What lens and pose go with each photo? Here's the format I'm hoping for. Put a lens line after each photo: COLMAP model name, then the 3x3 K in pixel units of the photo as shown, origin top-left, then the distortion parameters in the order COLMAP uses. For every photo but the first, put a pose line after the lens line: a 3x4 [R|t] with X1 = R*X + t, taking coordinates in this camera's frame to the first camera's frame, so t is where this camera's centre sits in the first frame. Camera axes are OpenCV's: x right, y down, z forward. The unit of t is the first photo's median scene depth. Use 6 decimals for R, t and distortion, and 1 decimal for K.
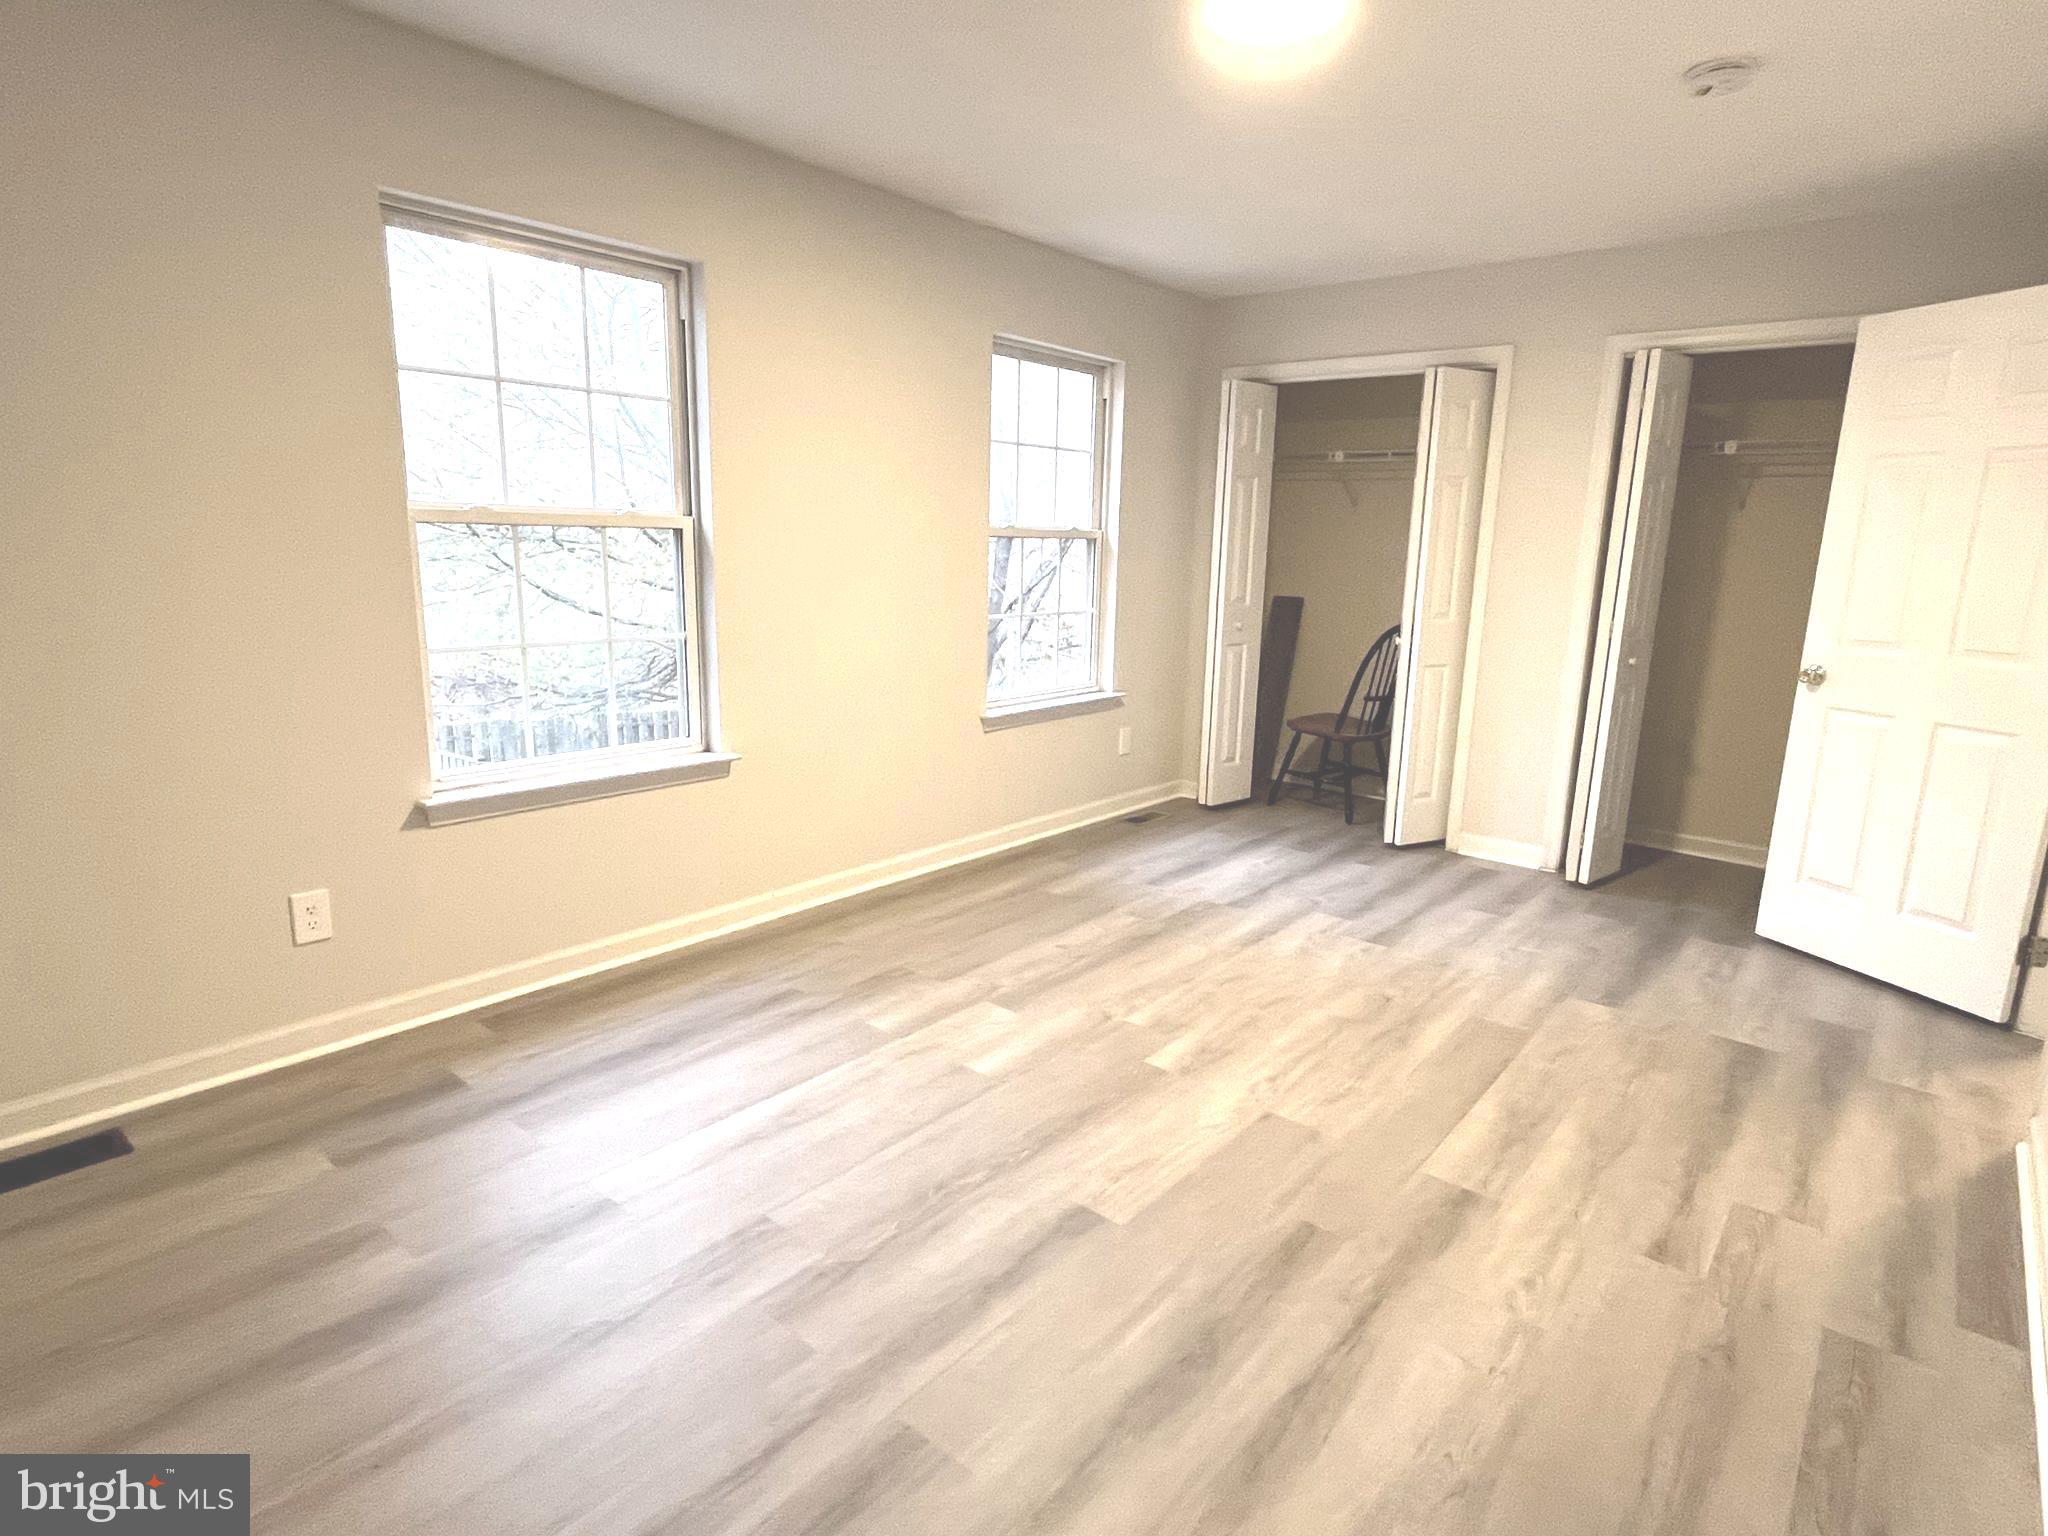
lens RADIAL K [[1088.8, 0, 1024.2], [0, 1088.8, 769.3], [0, 0, 1]] dist [-0.005902, -0.000494]
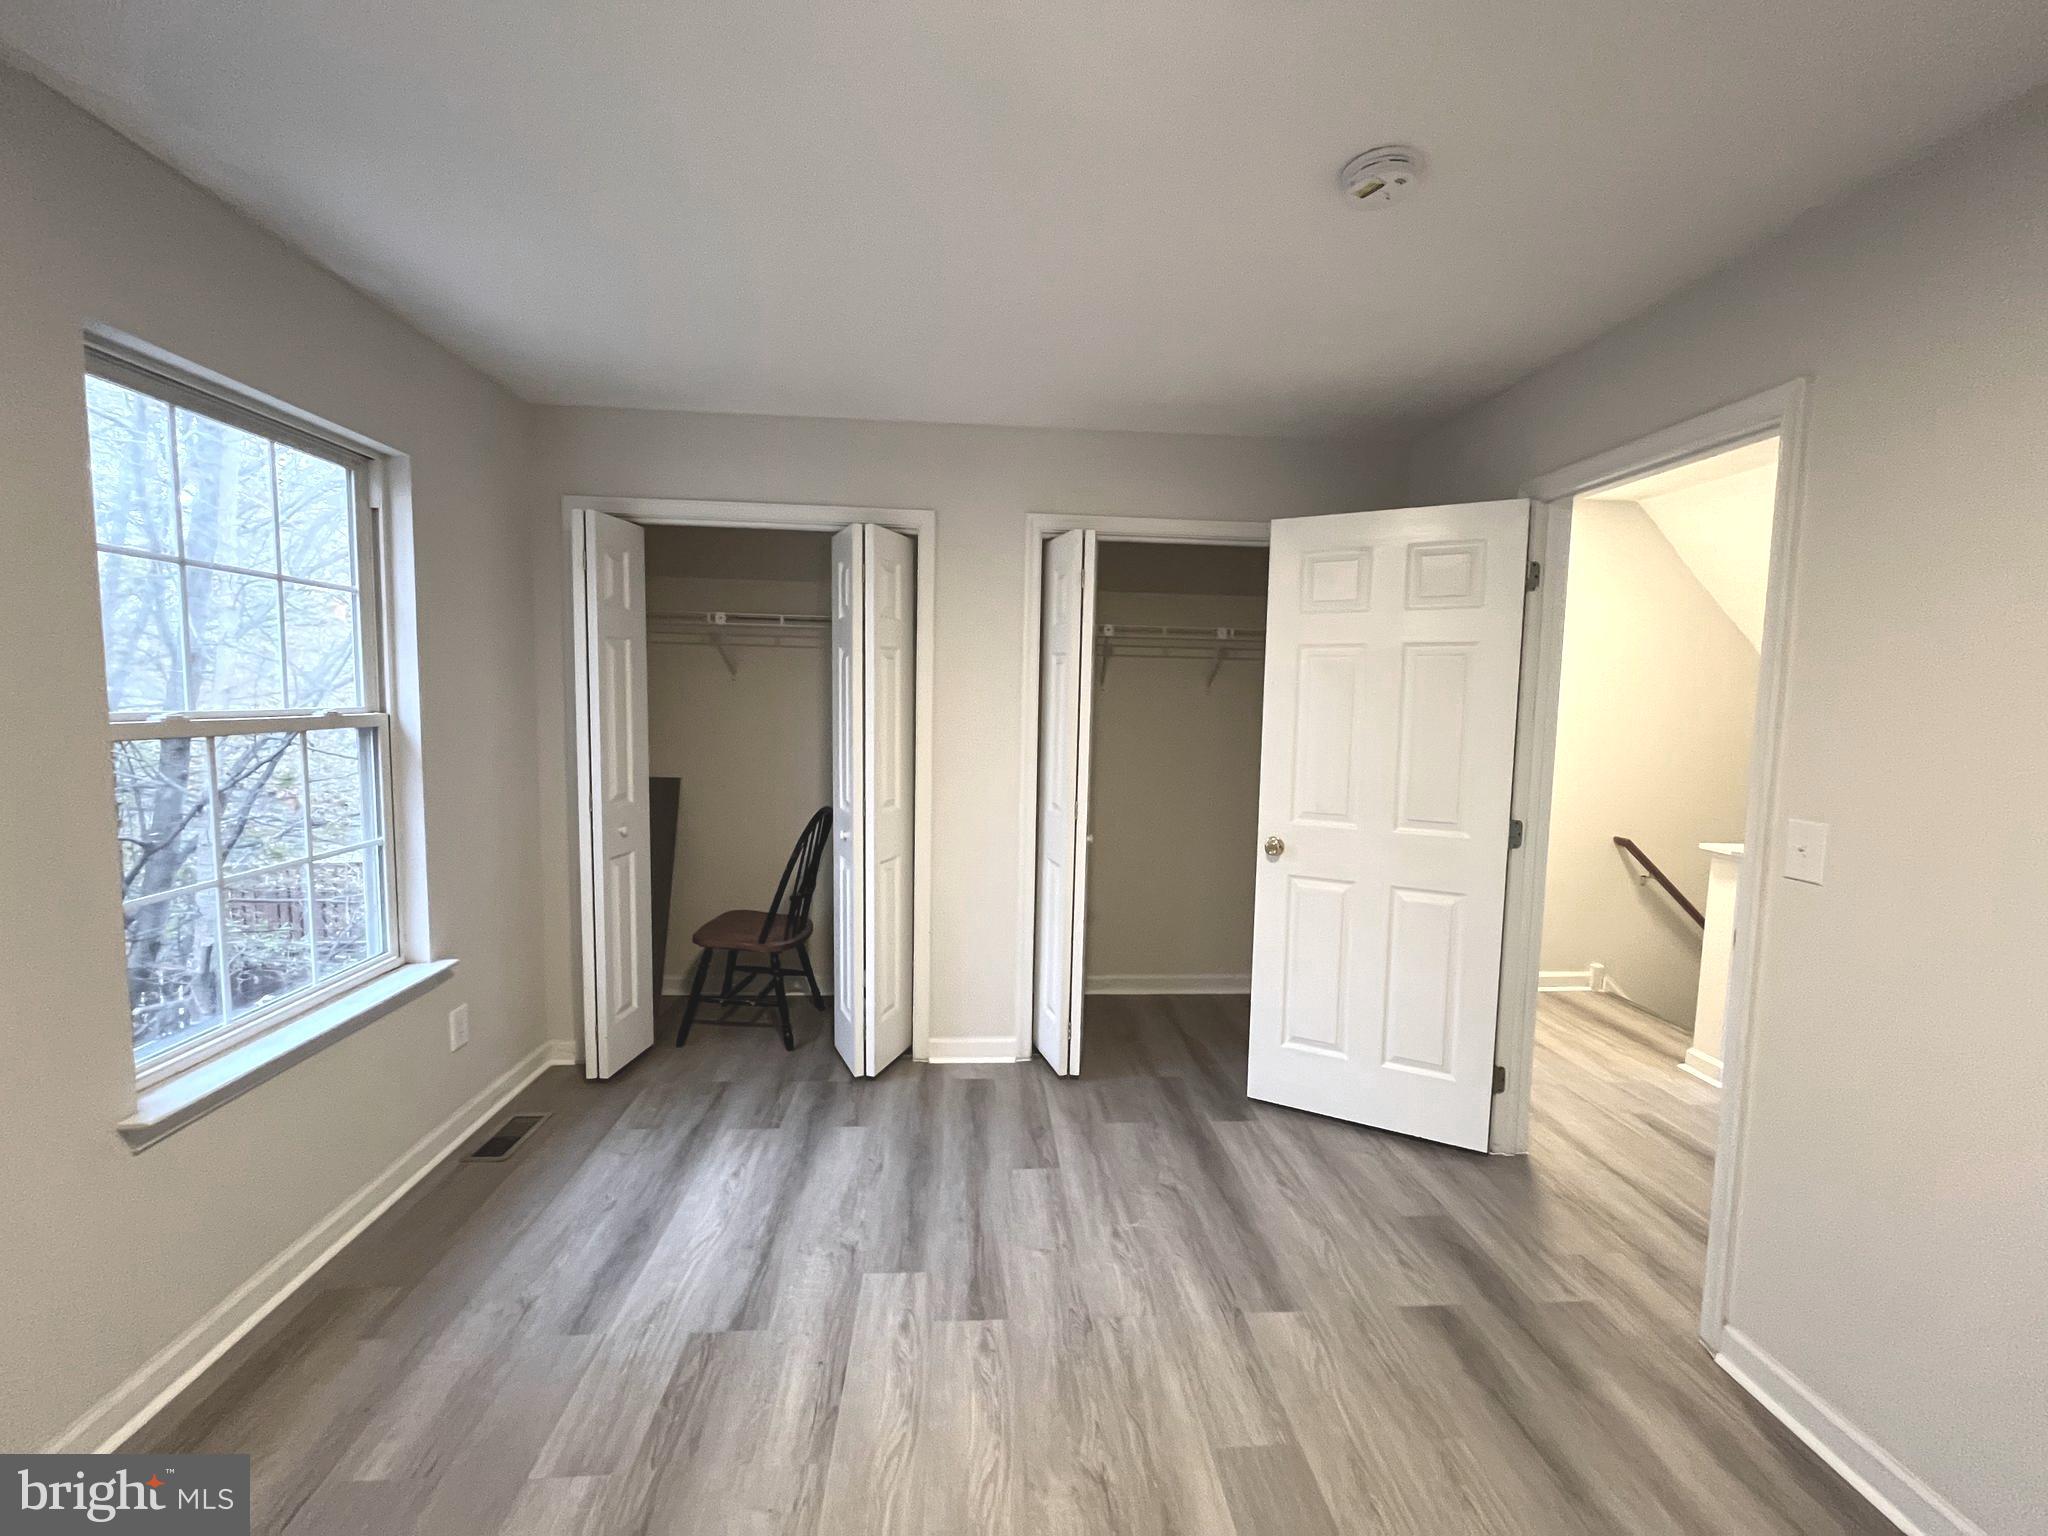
lens RADIAL K [[821.2, 0, 1028.9], [0, 821.2, 759.4], [0, 0, 1]] dist [-0.003718, -0.000160]
pose [[0.712440, -0.064250, 0.698785, 0.004263], [0.142754, 0.988247, -0.054680, -0.157943], [-0.687059, 0.138710, 0.713239, 0.569819]]
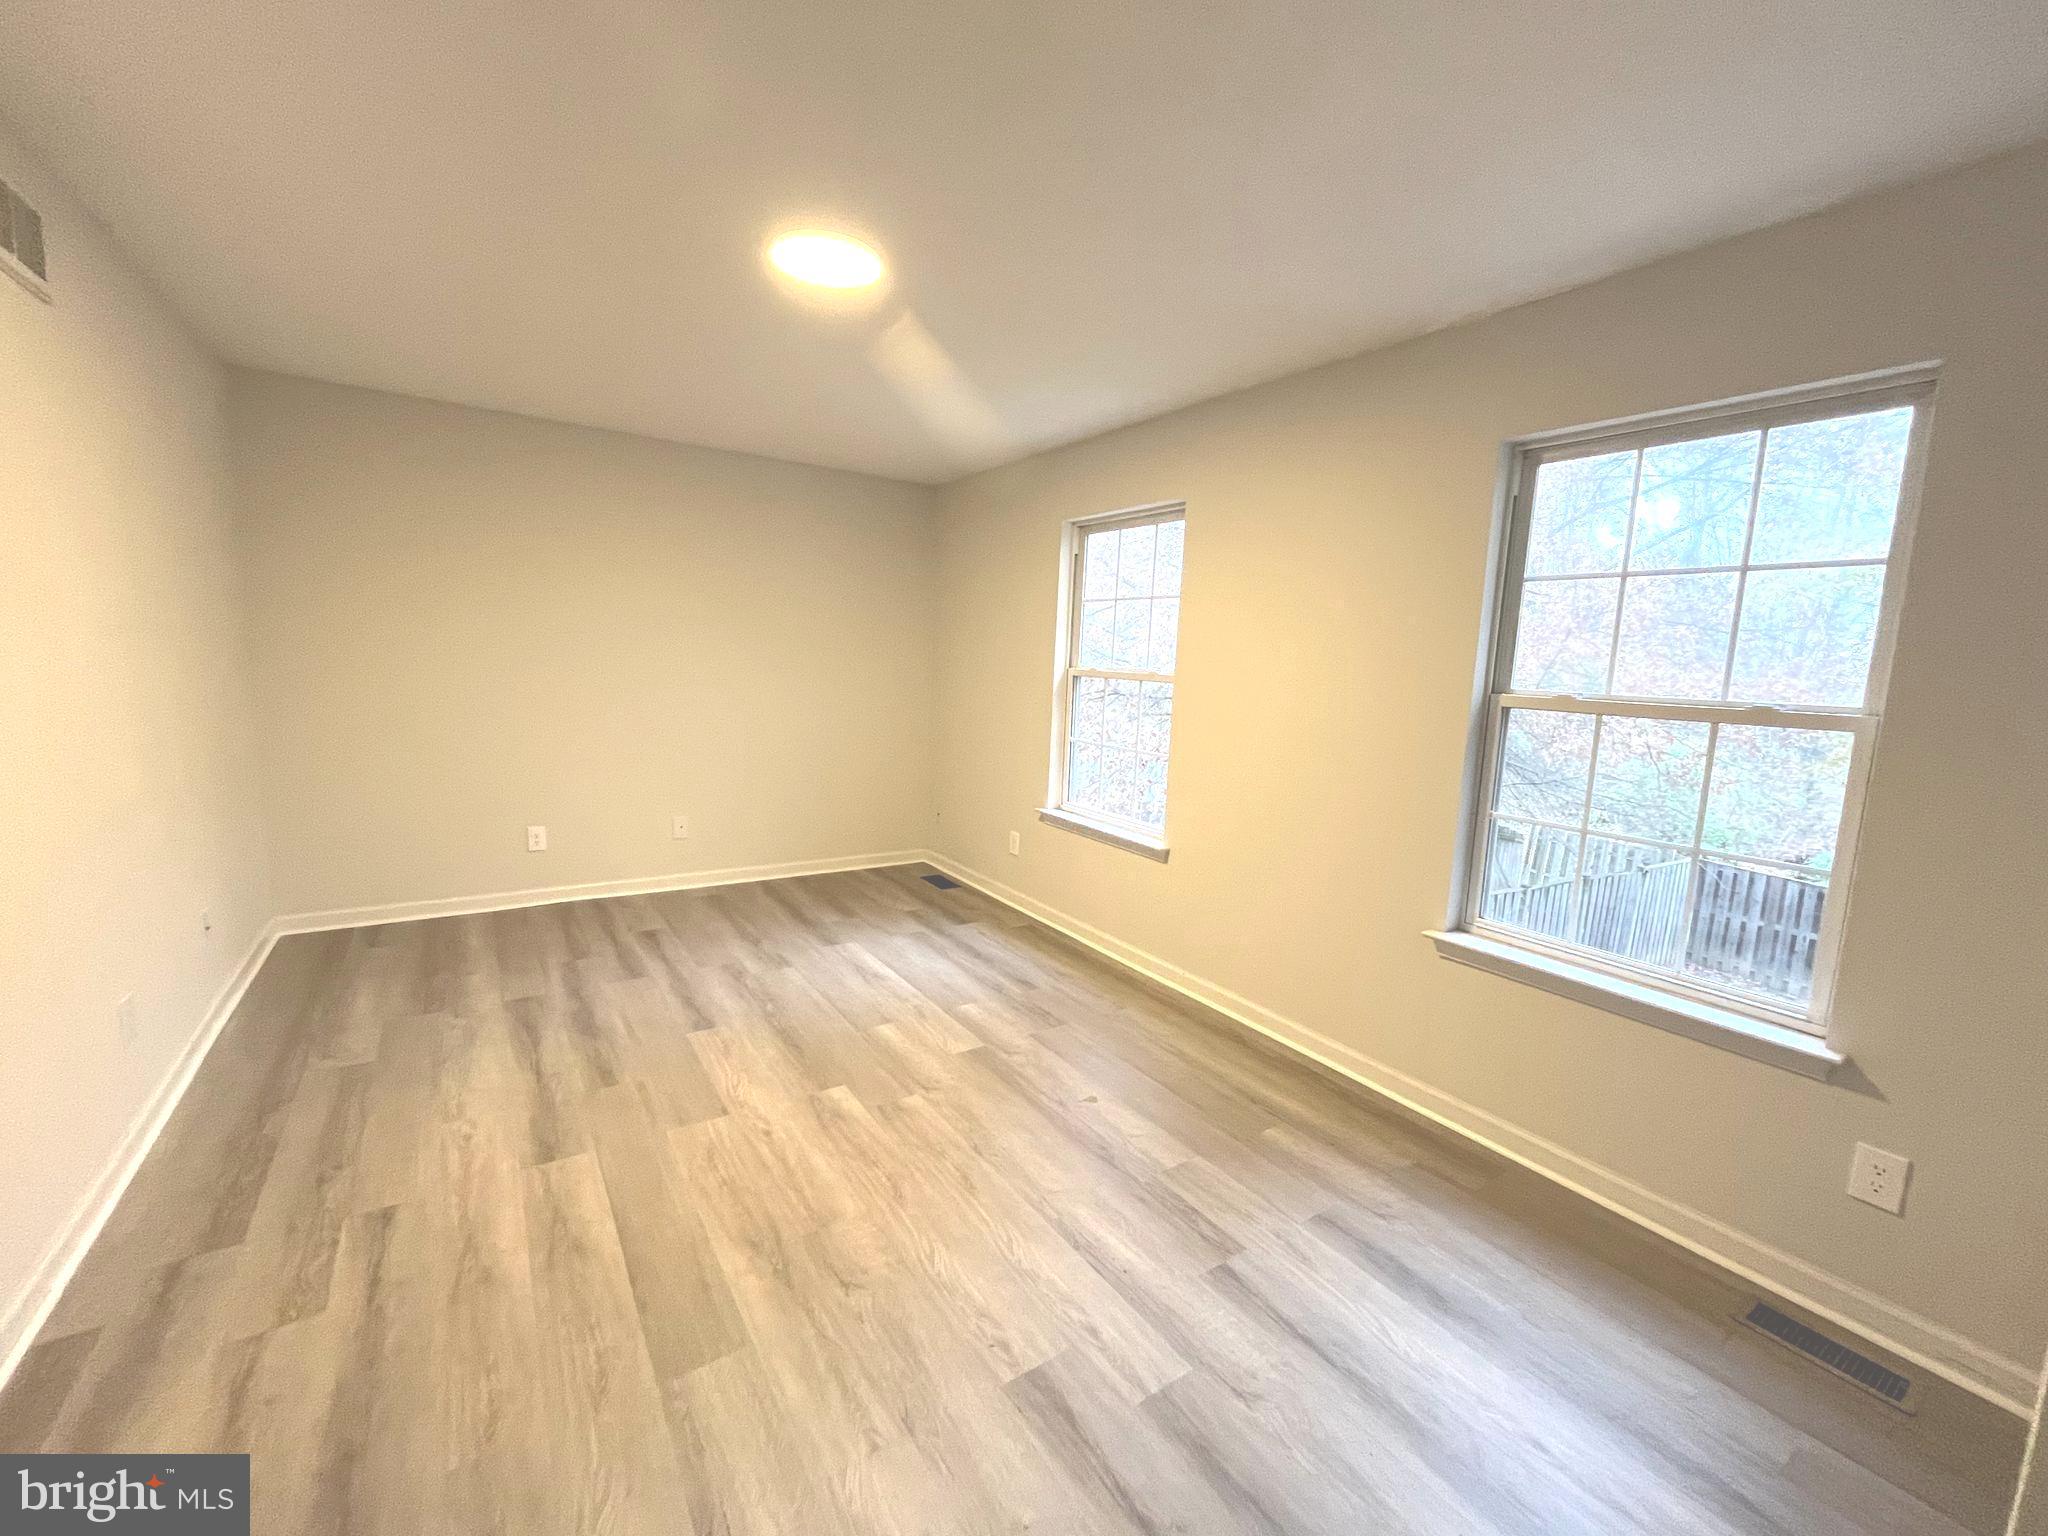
lens RADIAL K [[821.2, 0, 1017.7], [0, 821.2, 759.5], [0, 0, 1]] dist [-0.003718, -0.000160]
pose [[-0.276655, 0.083801, -0.957308, 0.723326], [-0.249375, 0.955802, 0.155737, -0.223758], [0.928048, 0.281815, -0.243530, 1.022439]]
